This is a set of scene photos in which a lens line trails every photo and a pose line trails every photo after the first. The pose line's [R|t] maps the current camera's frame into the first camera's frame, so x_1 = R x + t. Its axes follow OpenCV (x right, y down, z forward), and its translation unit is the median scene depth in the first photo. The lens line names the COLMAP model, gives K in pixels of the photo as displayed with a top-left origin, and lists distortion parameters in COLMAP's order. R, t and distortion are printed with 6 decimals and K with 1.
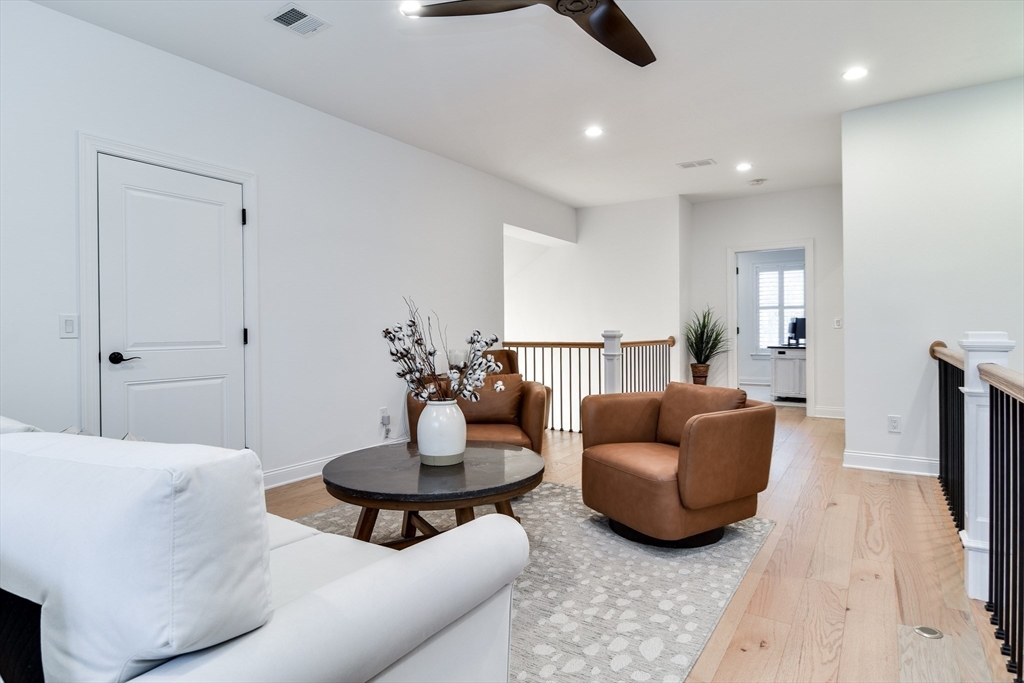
lens RADIAL K [[556.0, 0, 515.5], [0, 556.0, 331.3], [0, 0, 1]] dist [-0.004749, -0.000830]
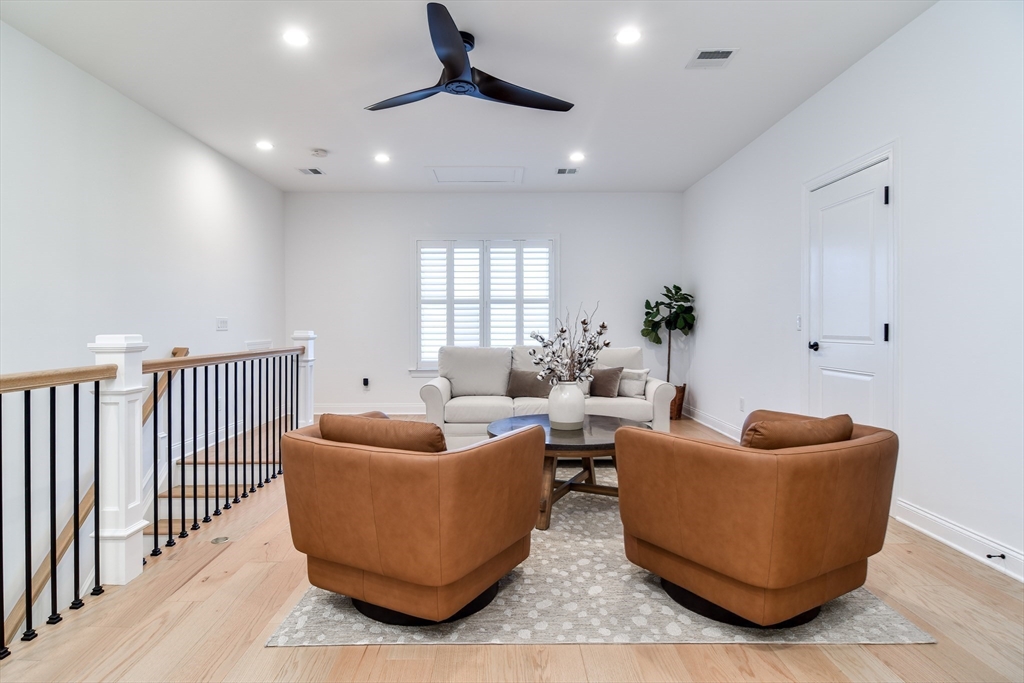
lens RADIAL K [[556.0, 0, 515.5], [0, 556.0, 331.3], [0, 0, 1]] dist [-0.004749, -0.000830]
pose [[-0.825278, 0.016122, -0.564497, 0.556621], [0.006043, 0.999787, 0.019719, -0.016315], [0.564695, 0.012862, -0.825200, 1.589216]]
